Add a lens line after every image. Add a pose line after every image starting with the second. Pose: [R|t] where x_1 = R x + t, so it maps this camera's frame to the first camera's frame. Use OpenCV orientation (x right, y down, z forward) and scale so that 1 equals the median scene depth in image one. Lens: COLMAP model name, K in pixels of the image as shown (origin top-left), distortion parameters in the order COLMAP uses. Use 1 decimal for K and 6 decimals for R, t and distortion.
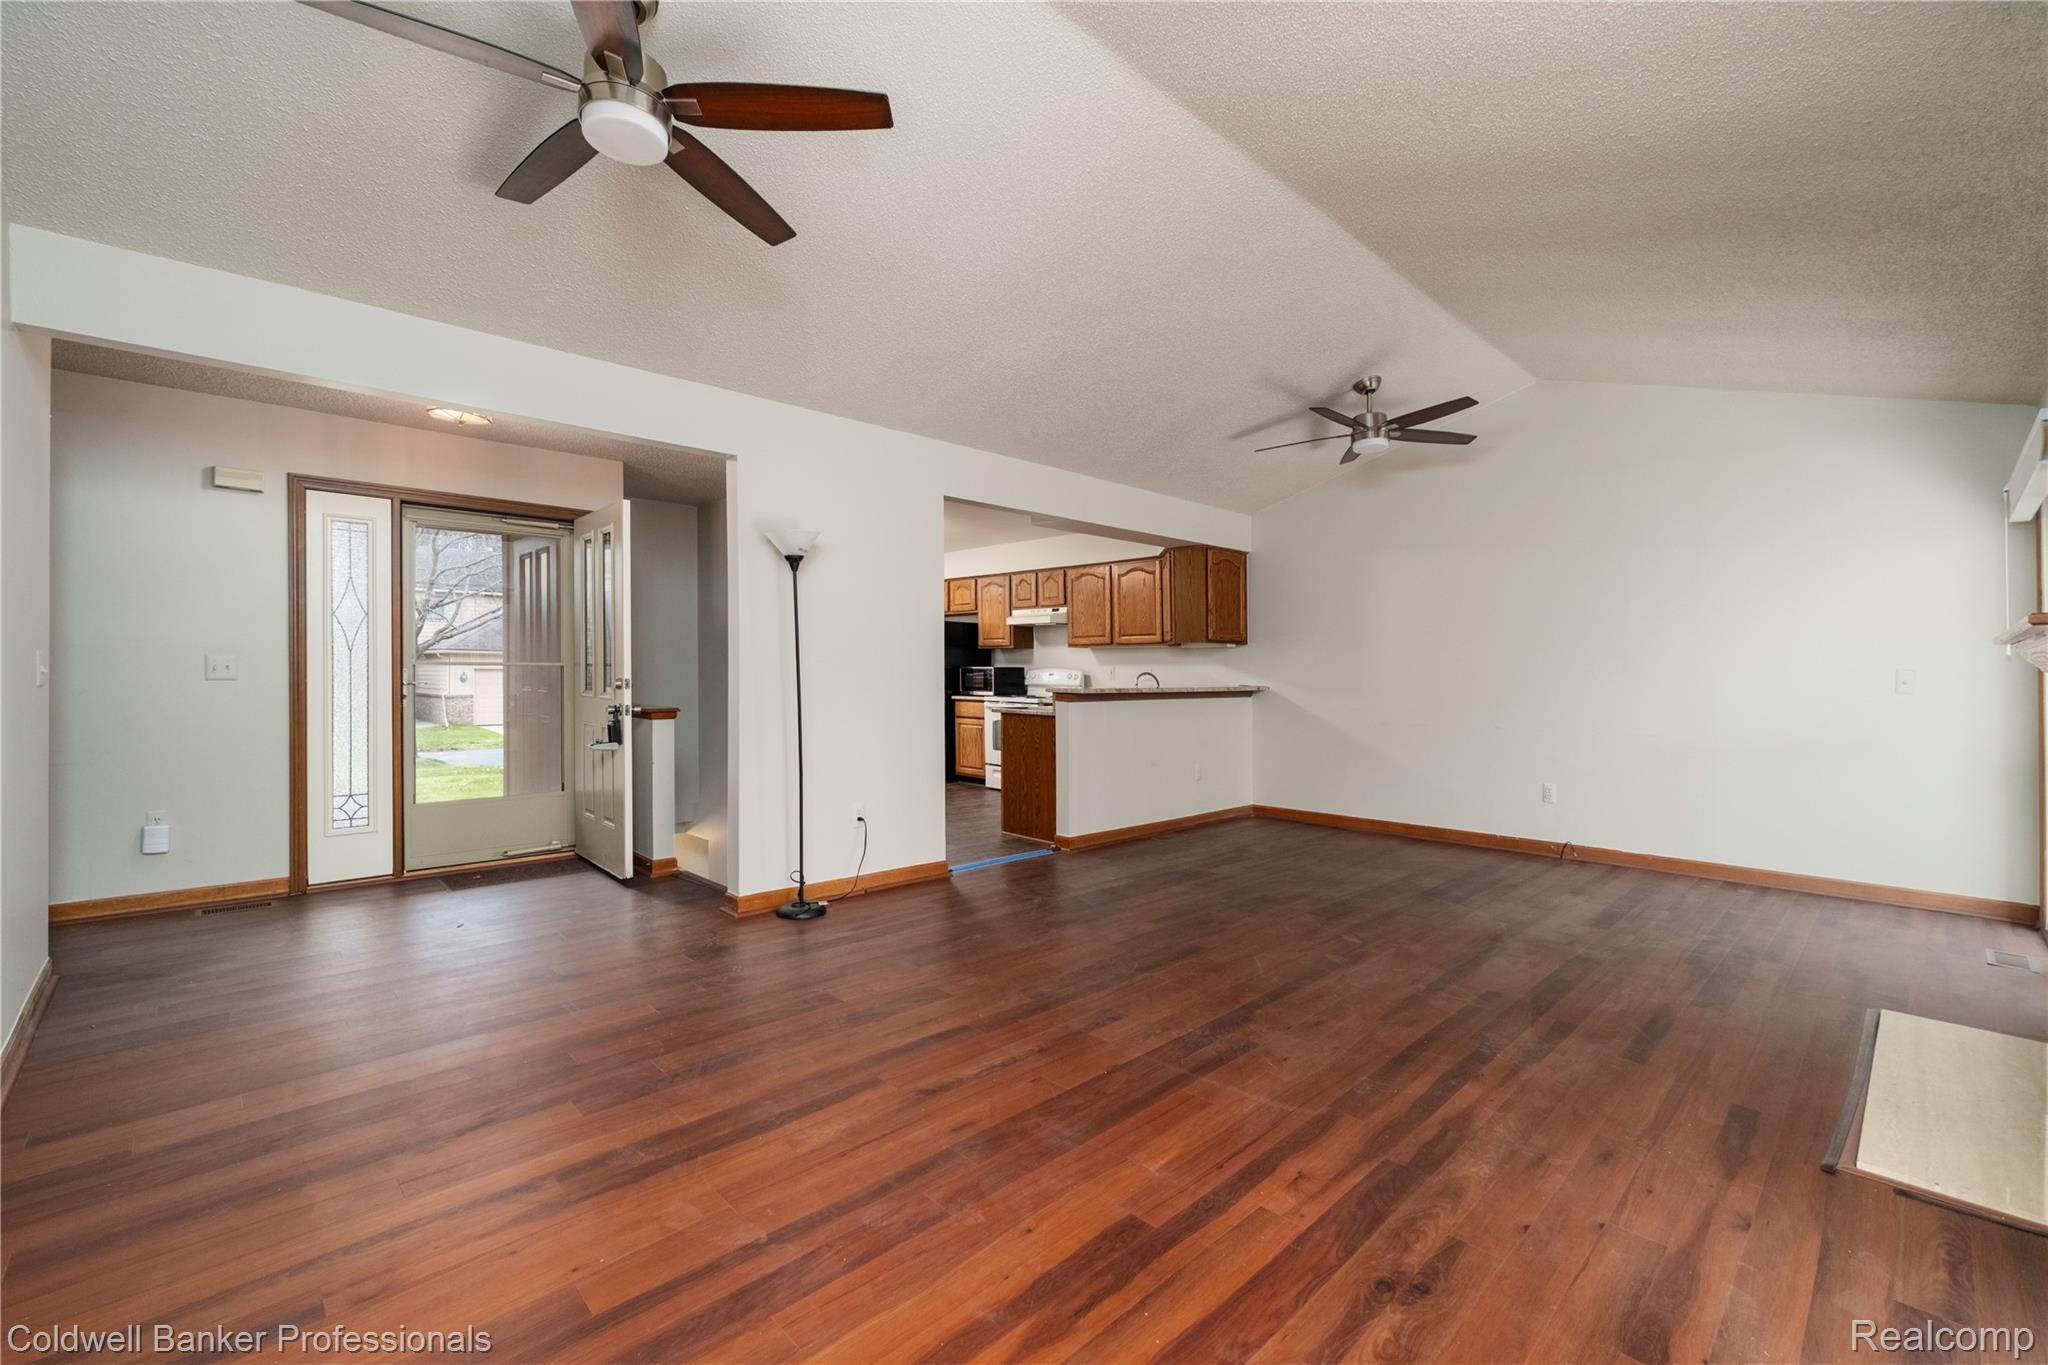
lens RADIAL K [[860.6, 0, 1024.0], [0, 860.6, 682.5], [0, 0, 1]] dist [-0.004272, -0.000313]
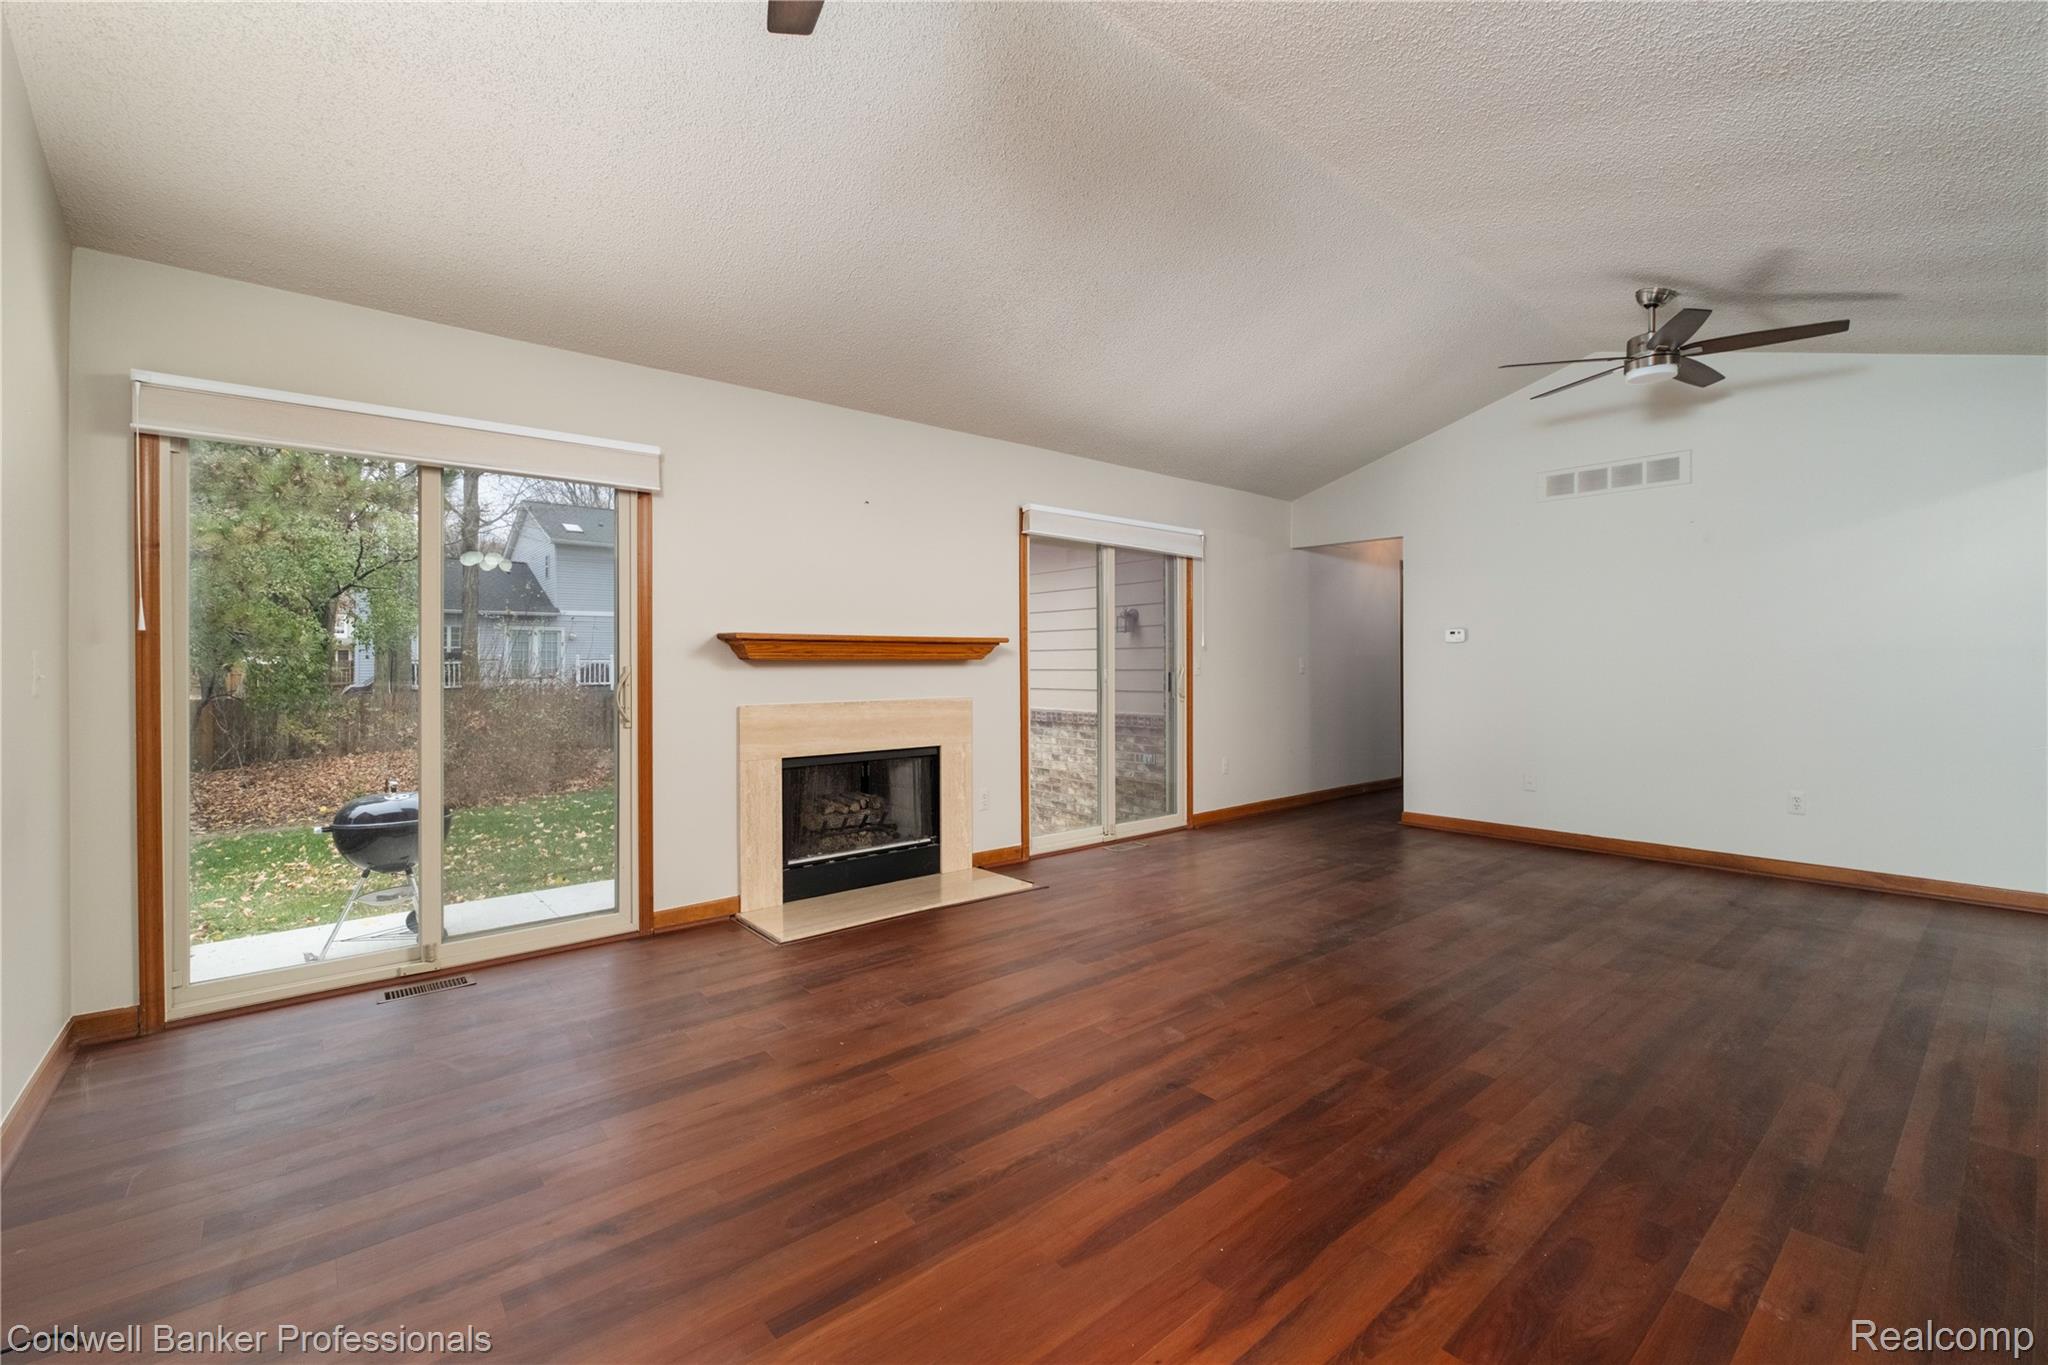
lens RADIAL K [[872.3, 0, 1024.5], [0, 872.3, 651.2], [0, 0, 1]] dist [-0.003084, -0.000362]
pose [[-0.998504, -0.000816, 0.054676, 0.632612], [-0.001012, 0.999993, -0.003567, -0.020496], [-0.054673, -0.003617, -0.998498, 2.345681]]
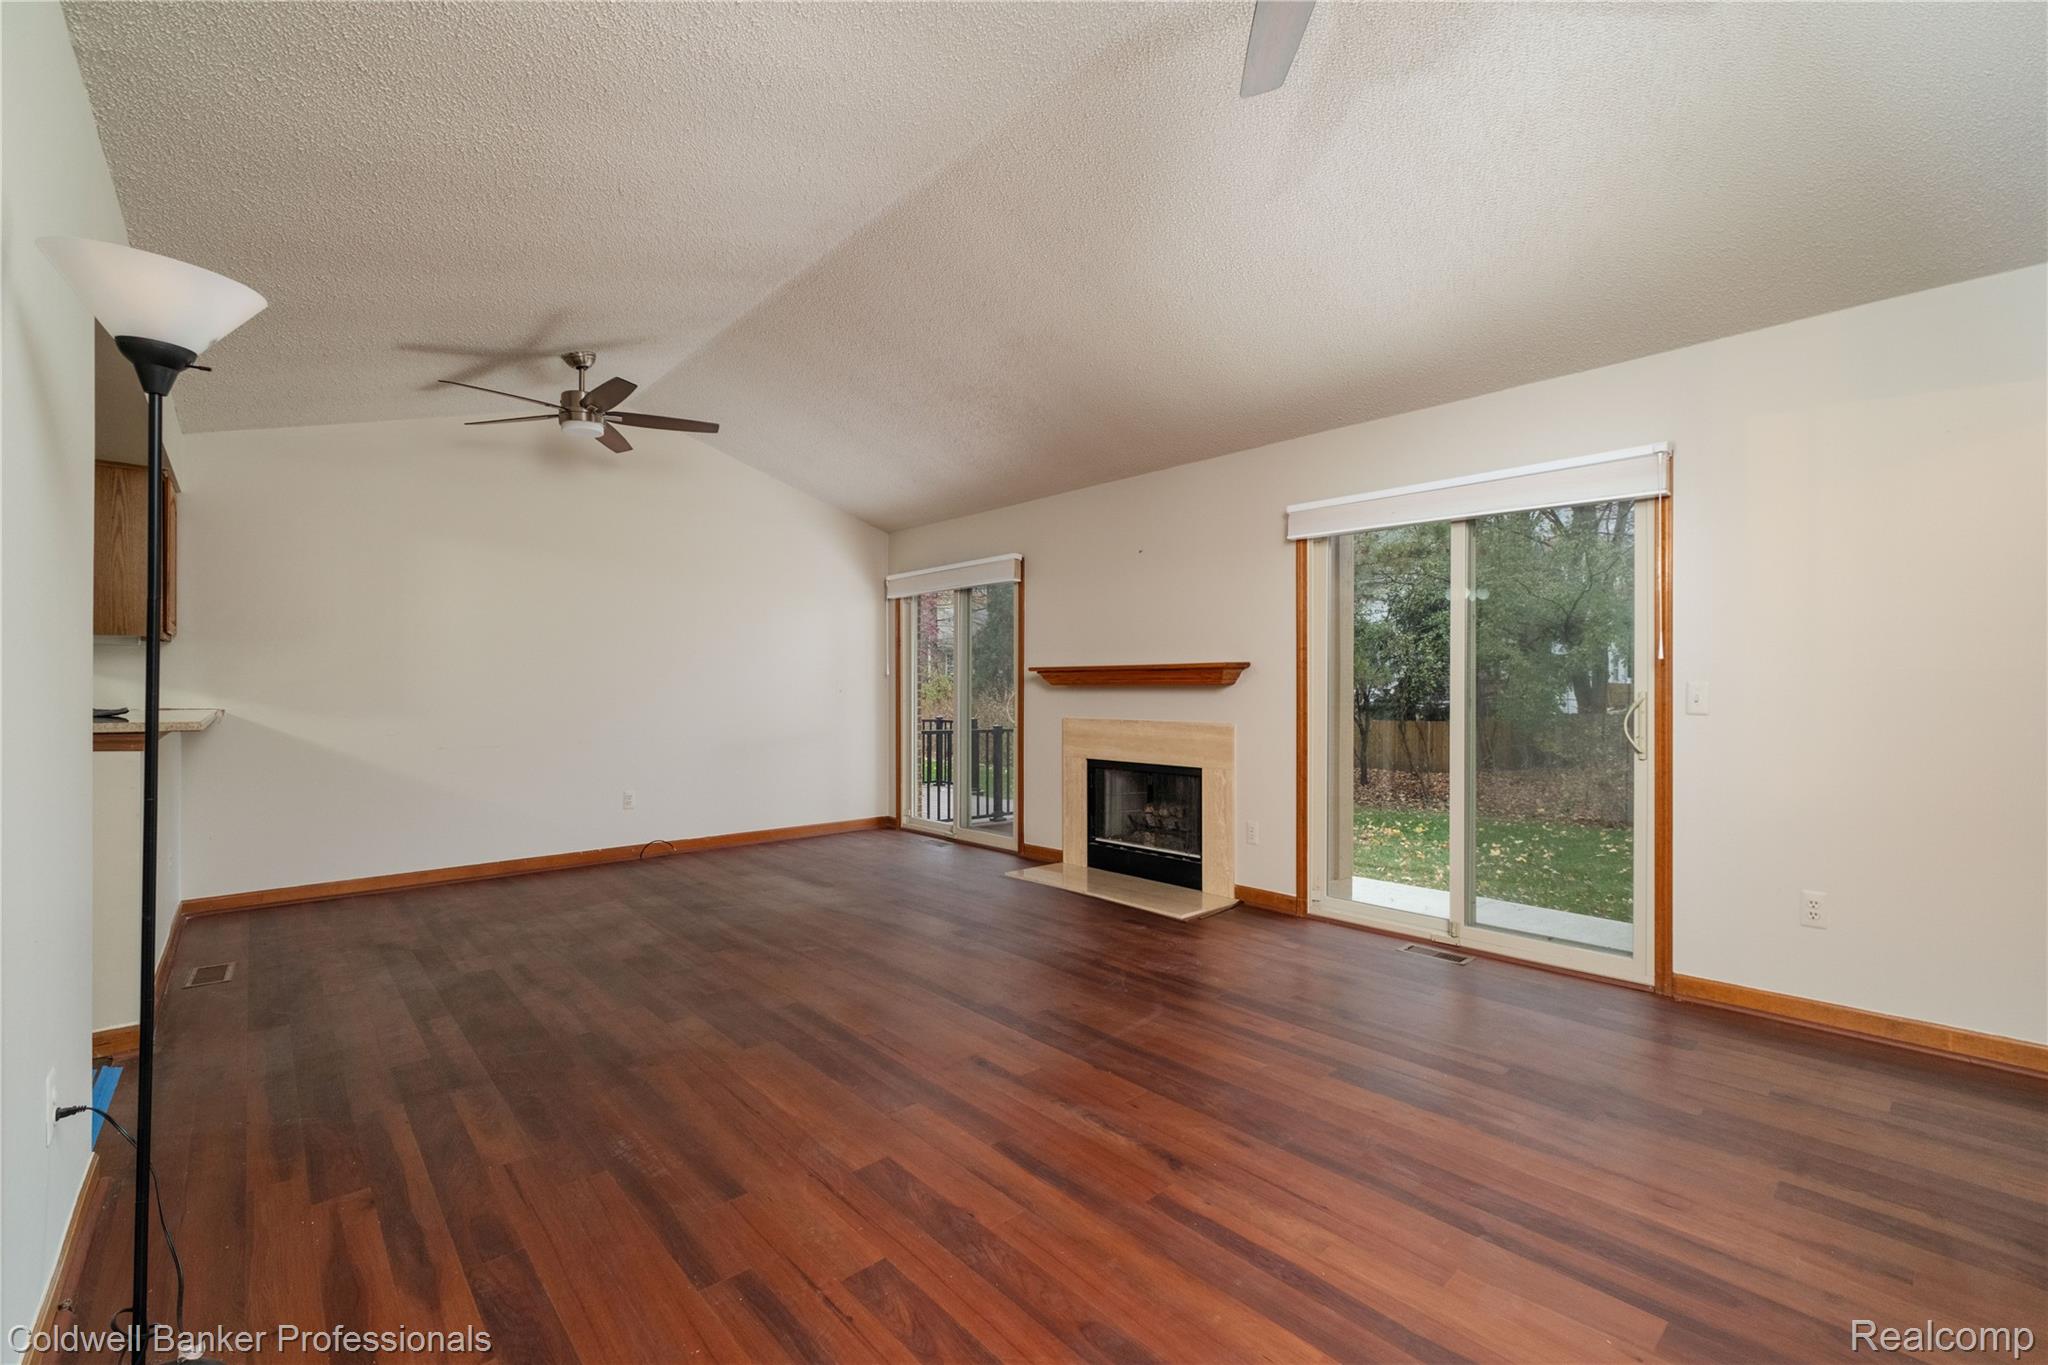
lens RADIAL K [[860.6, 0, 1024.0], [0, 860.6, 682.5], [0, 0, 1]] dist [-0.004272, -0.000313]
pose [[0.026671, -0.001279, 0.999643, -0.860646], [0.011390, 0.999935, 0.000975, -0.021114], [-0.999579, 0.011360, 0.026684, 0.965085]]
